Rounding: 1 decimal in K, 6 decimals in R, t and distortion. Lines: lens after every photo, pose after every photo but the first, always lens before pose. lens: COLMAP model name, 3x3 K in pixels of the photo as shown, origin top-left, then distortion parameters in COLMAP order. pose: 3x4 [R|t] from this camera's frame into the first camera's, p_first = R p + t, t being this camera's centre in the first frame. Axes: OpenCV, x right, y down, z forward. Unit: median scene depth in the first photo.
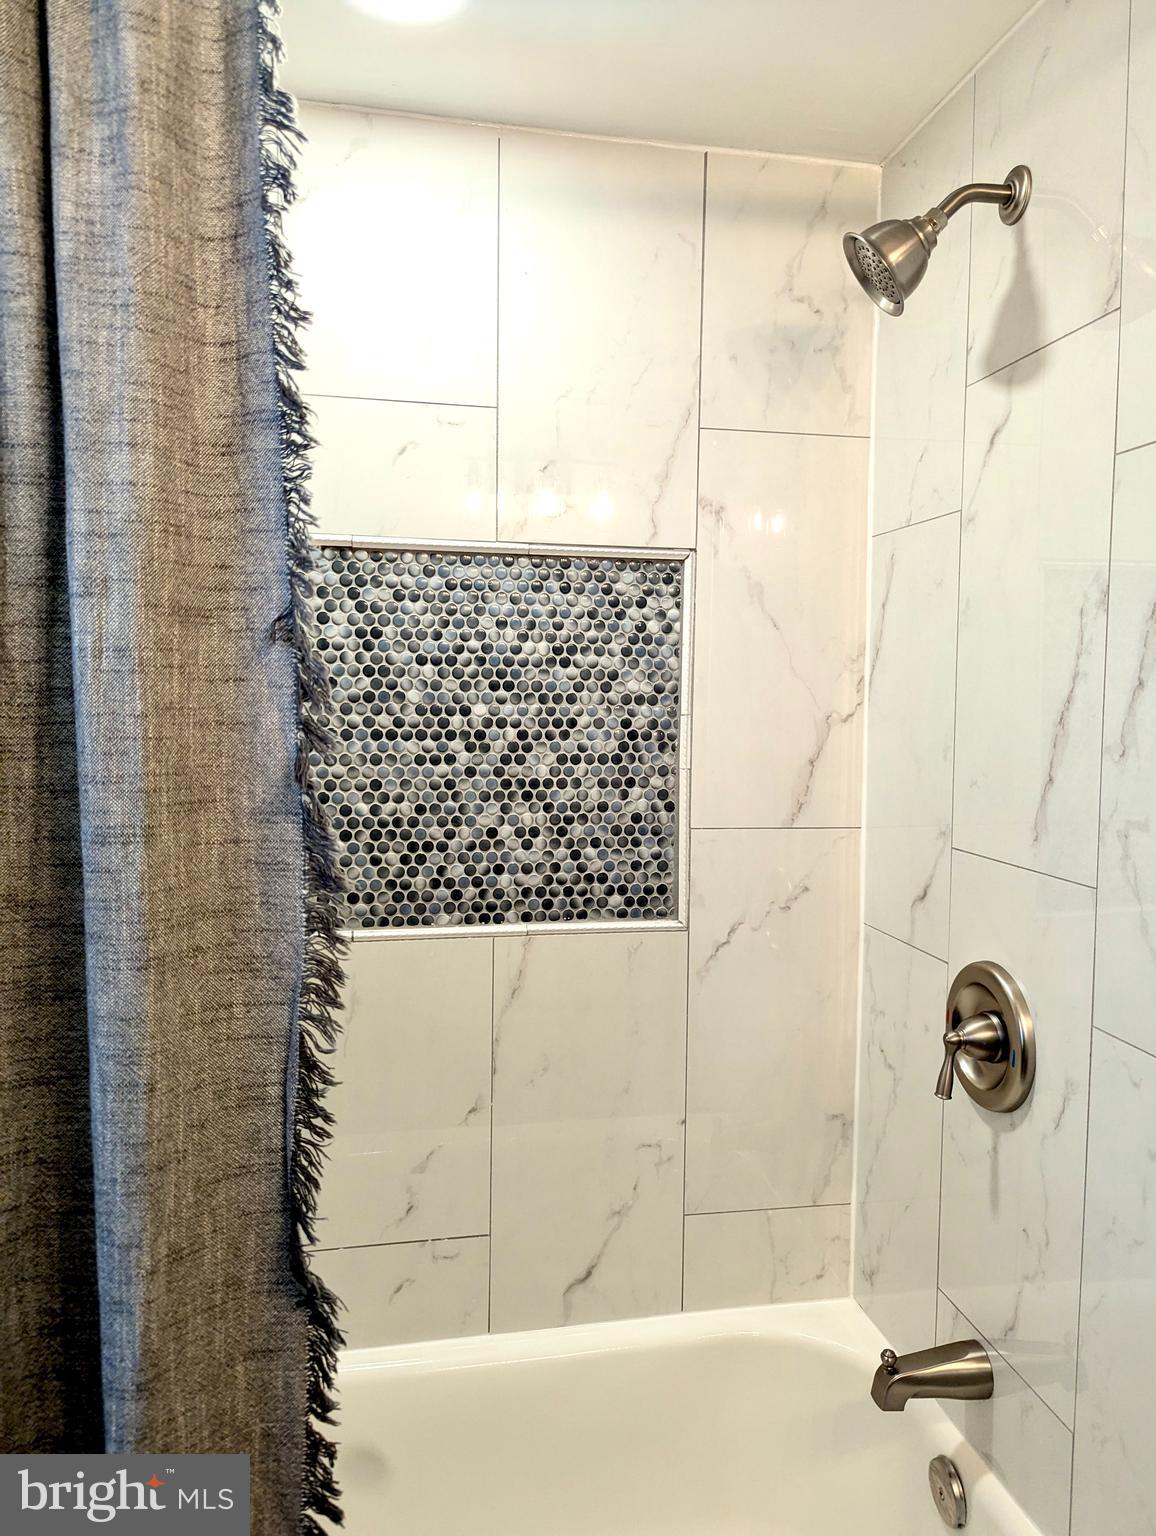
lens RADIAL K [[1092.5, 0, 614.1], [0, 1092.5, 757.0], [0, 0, 1]] dist [0.047402, -0.028207]
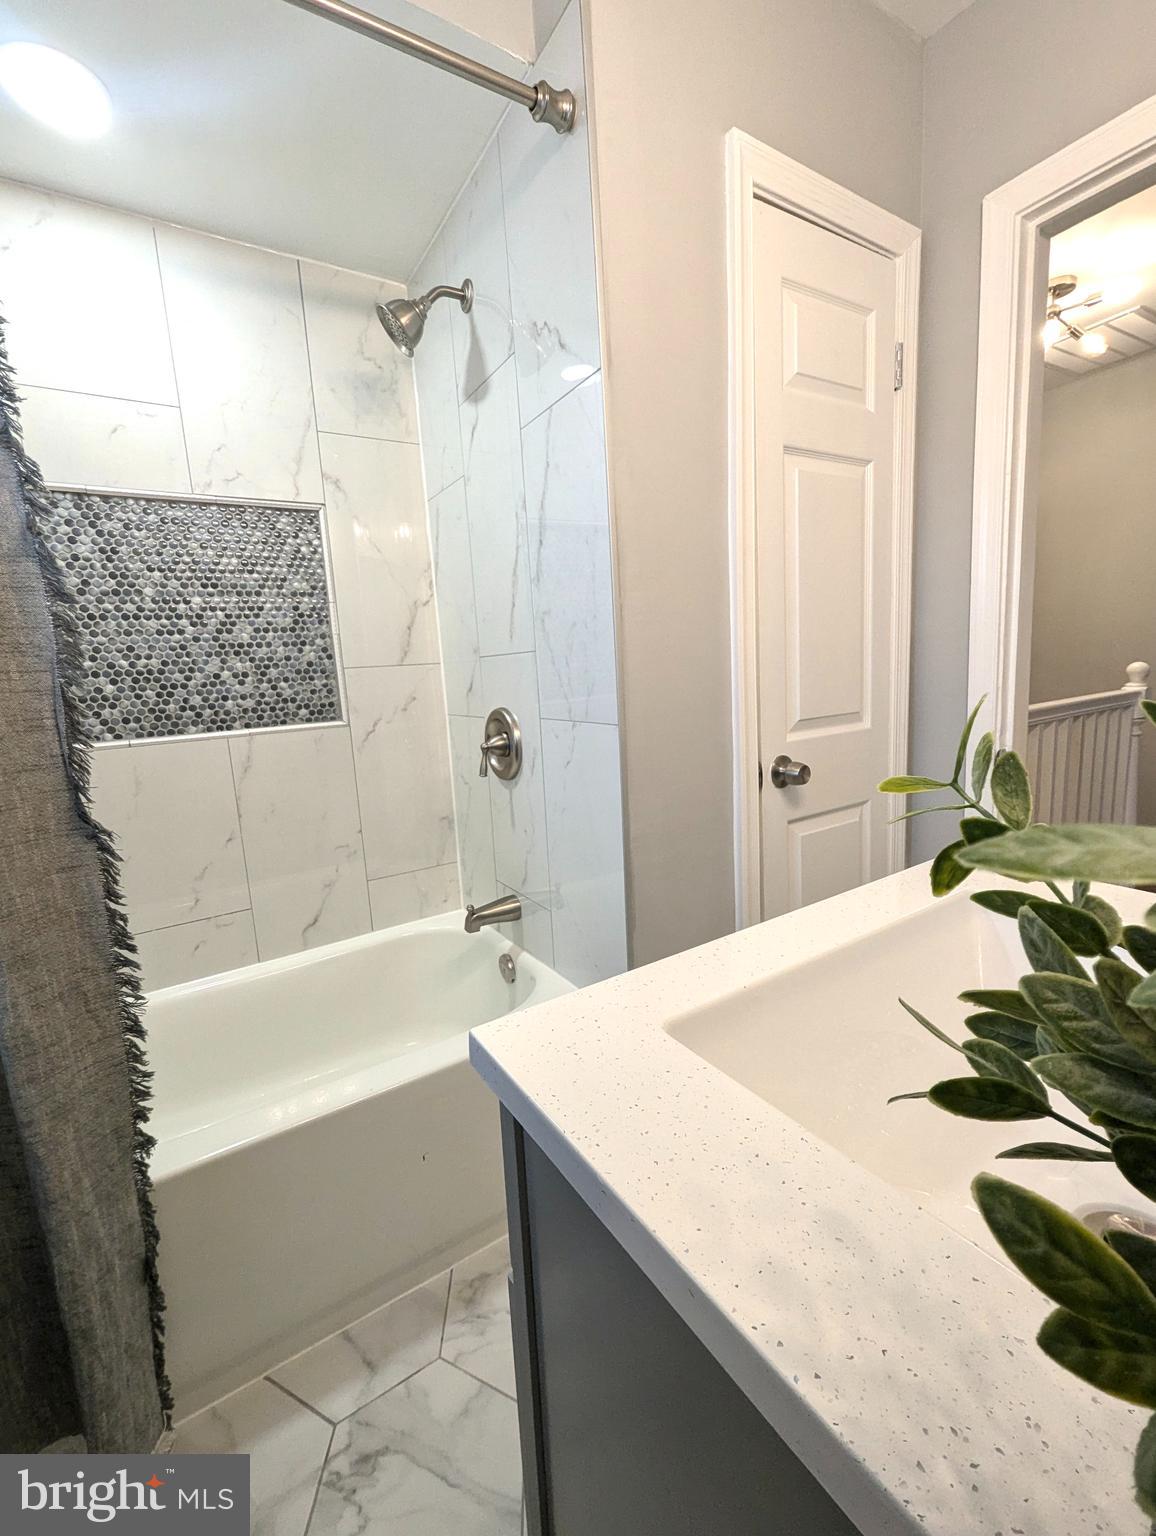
lens RADIAL K [[632.7, 0, 569.6], [0, 632.7, 761.4], [0, 0, 1]] dist [0.007192, -0.000905]
pose [[0.935080, -0.118986, 0.333867, 0.056559], [0.088355, 0.990482, 0.105537, 0.151728], [-0.343247, -0.069186, 0.936694, -0.112116]]
